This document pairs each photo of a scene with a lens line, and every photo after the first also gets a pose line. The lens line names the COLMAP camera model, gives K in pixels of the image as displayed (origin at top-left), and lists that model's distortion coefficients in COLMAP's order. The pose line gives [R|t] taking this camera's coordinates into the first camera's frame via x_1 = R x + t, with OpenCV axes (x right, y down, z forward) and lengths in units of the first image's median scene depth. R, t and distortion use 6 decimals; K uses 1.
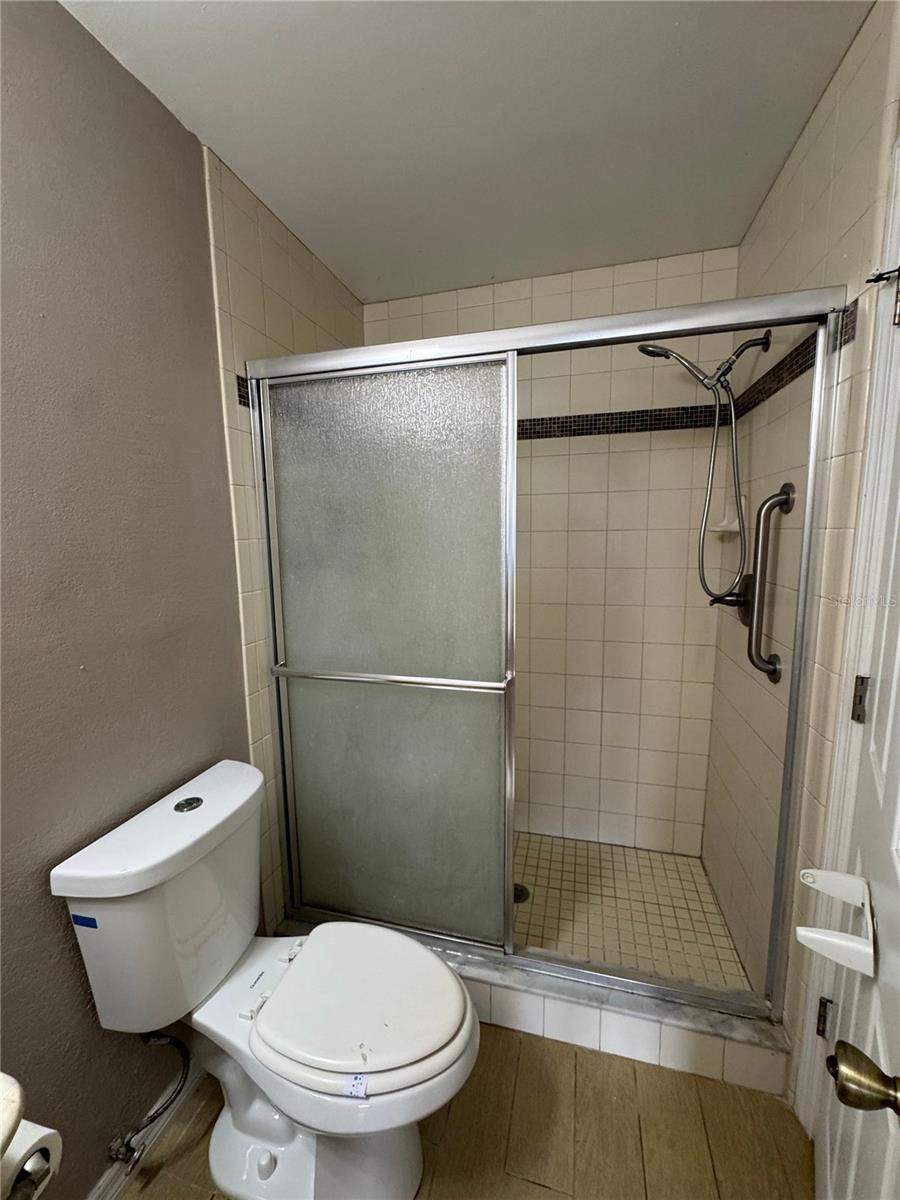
lens RADIAL K [[478.1, 0, 450.0], [0, 478.1, 600.0], [0, 0, 1]] dist [0.000521, 0.000006]
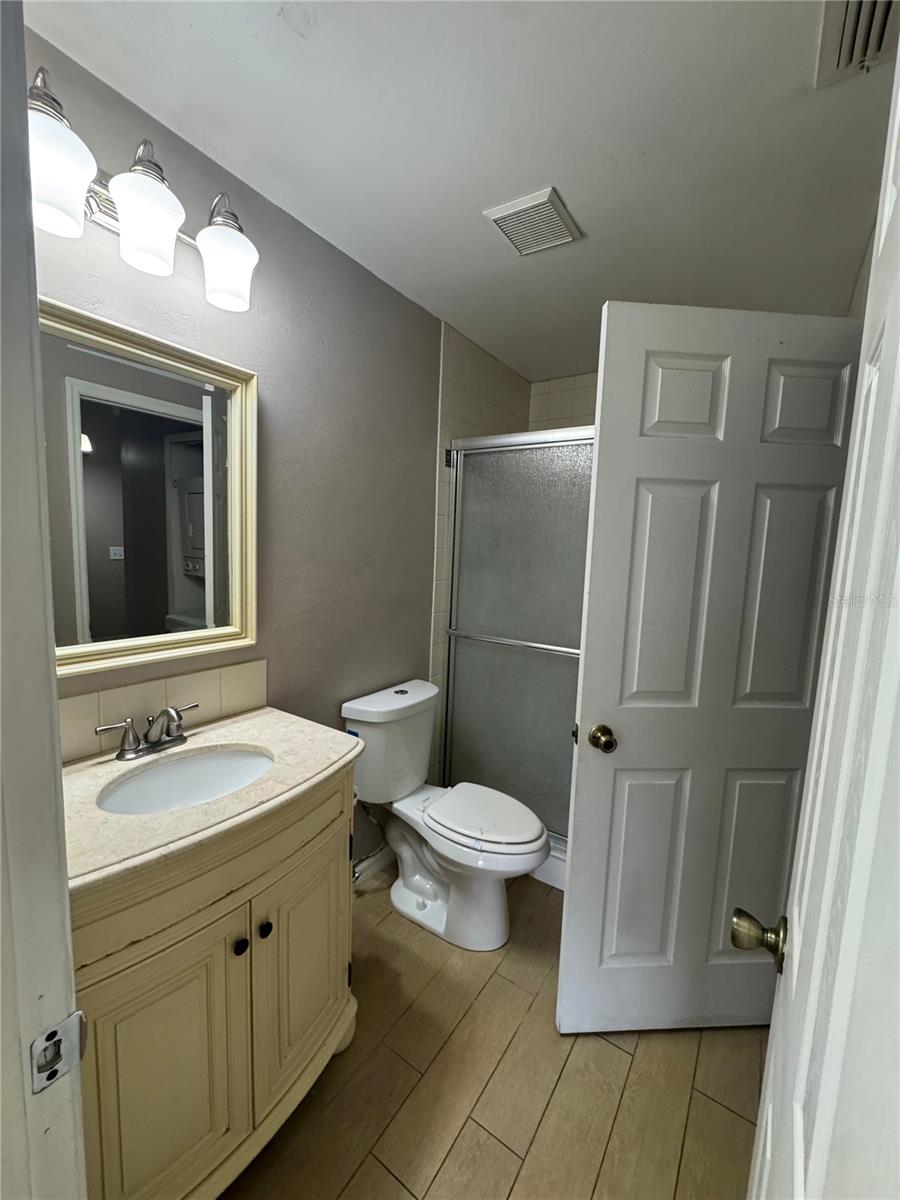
lens RADIAL K [[482.3, 0, 450.0], [0, 482.3, 600.0], [0, 0, 1]] dist [0.000728, -0.000042]
pose [[0.942918, 0.089245, -0.320844, 0.143389], [-0.098326, 0.995080, -0.012178, 0.064438], [0.318179, 0.043030, 0.947054, -0.533776]]
